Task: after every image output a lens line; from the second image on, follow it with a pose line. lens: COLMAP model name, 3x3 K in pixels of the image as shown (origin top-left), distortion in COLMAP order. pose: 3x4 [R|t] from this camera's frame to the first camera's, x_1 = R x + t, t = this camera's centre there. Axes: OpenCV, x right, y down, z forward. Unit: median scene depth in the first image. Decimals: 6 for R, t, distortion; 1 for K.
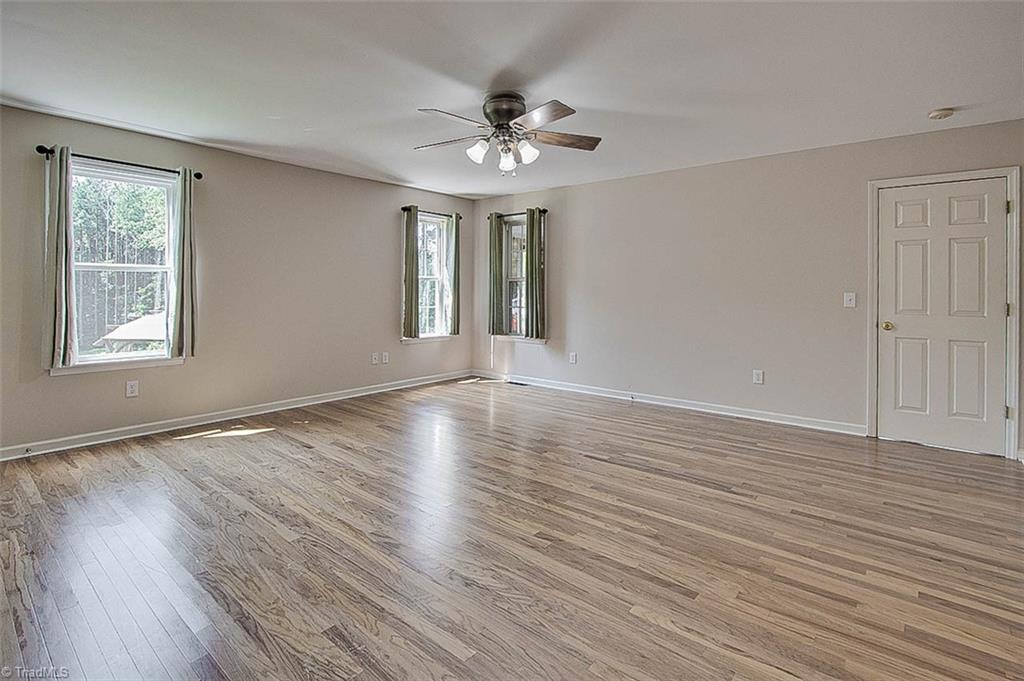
lens RADIAL K [[497.3, 0, 508.5], [0, 497.3, 304.2], [0, 0, 1]] dist [-0.005292, -0.000297]
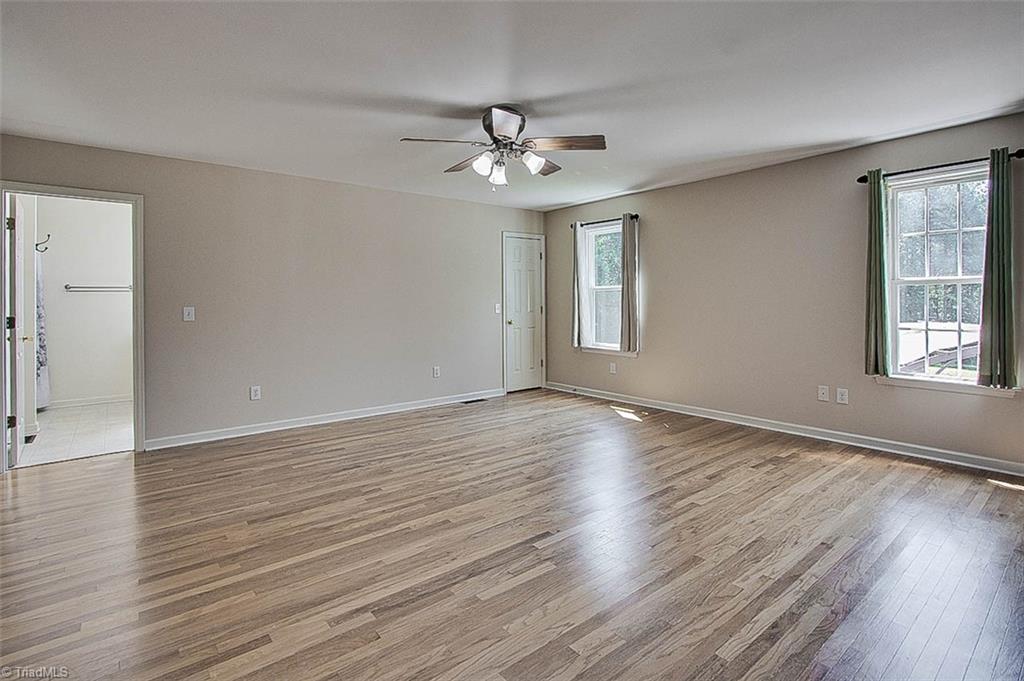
lens RADIAL K [[497.3, 0, 508.5], [0, 497.3, 304.2], [0, 0, 1]] dist [-0.005292, -0.000297]
pose [[-0.204897, -0.001977, -0.978781, 1.153001], [-0.022256, 0.999749, 0.002640, -0.033487], [0.978530, 0.022324, -0.204890, 1.438577]]
